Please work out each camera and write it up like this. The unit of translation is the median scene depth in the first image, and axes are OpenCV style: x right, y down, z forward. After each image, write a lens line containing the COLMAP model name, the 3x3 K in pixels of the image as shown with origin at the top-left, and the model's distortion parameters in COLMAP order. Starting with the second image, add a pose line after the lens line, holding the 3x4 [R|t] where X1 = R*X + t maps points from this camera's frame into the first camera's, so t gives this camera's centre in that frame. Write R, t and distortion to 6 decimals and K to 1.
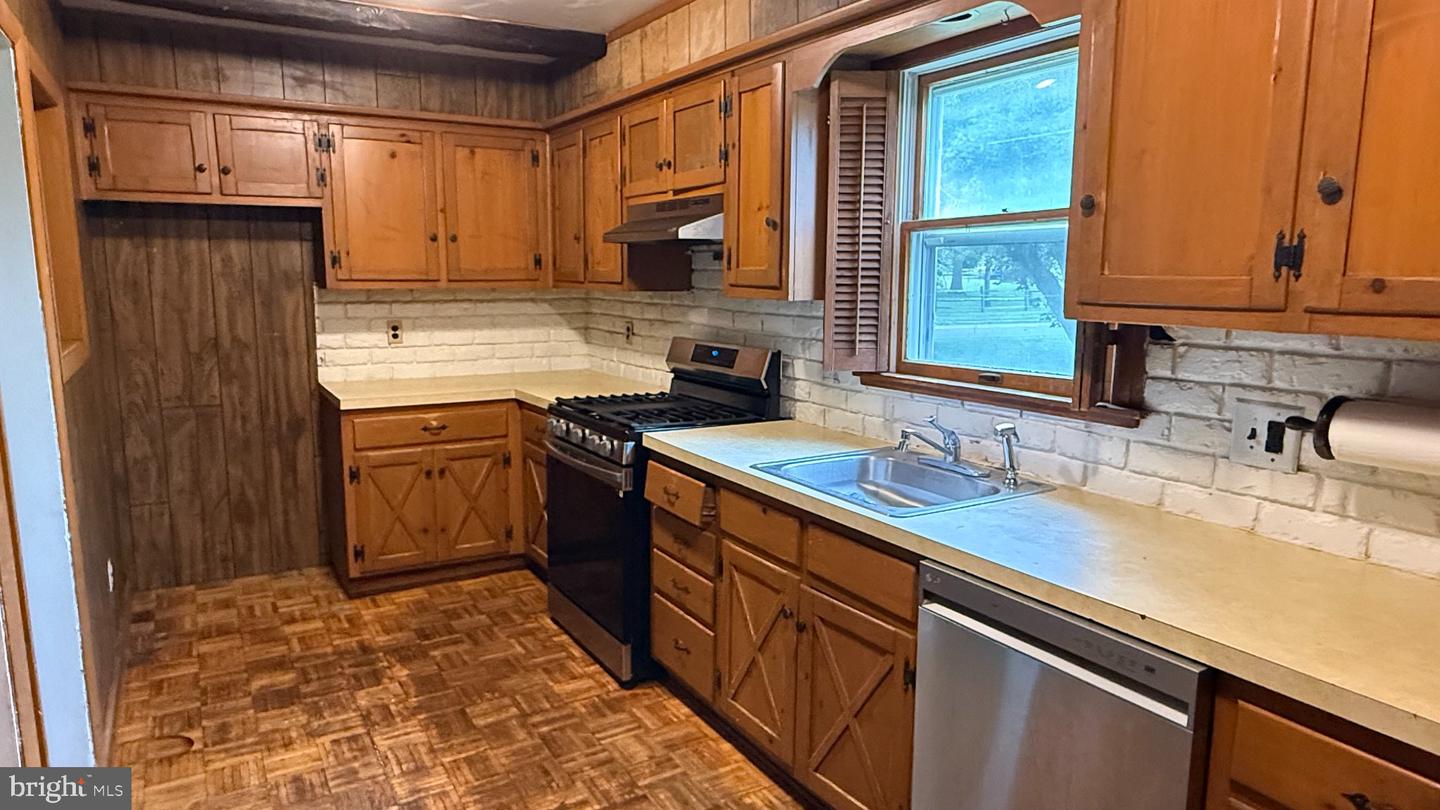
lens RADIAL K [[887.4, 0, 716.8], [0, 887.4, 420.3], [0, 0, 1]] dist [-0.001259, 0.000848]
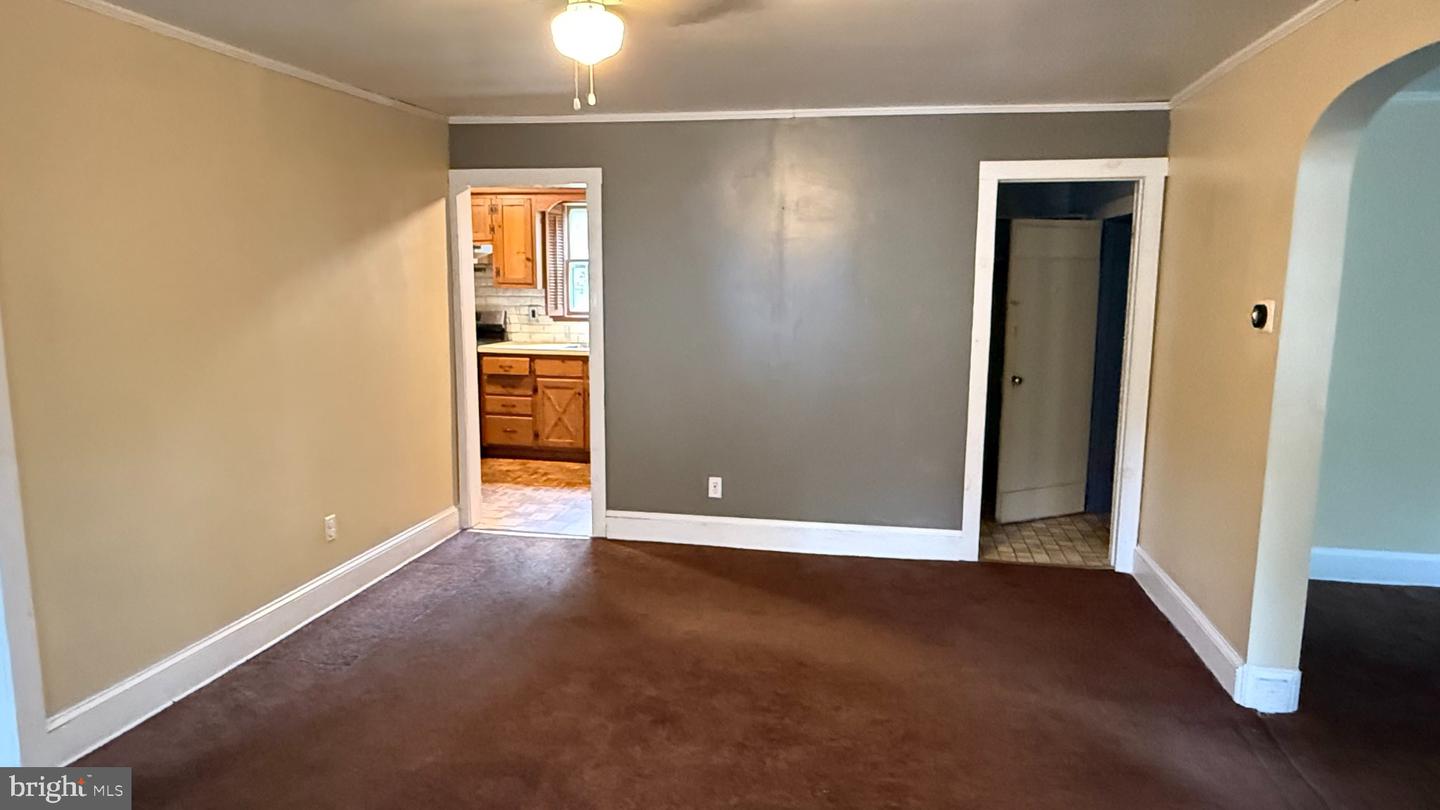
lens RADIAL K [[887.4, 0, 714.0], [0, 887.4, 409.3], [0, 0, 1]] dist [-0.001259, 0.000848]
pose [[0.671845, -0.112499, 0.732098, -1.493174], [0.118909, 0.991960, 0.043309, 0.162352], [-0.731085, 0.057956, 0.679821, -1.111004]]
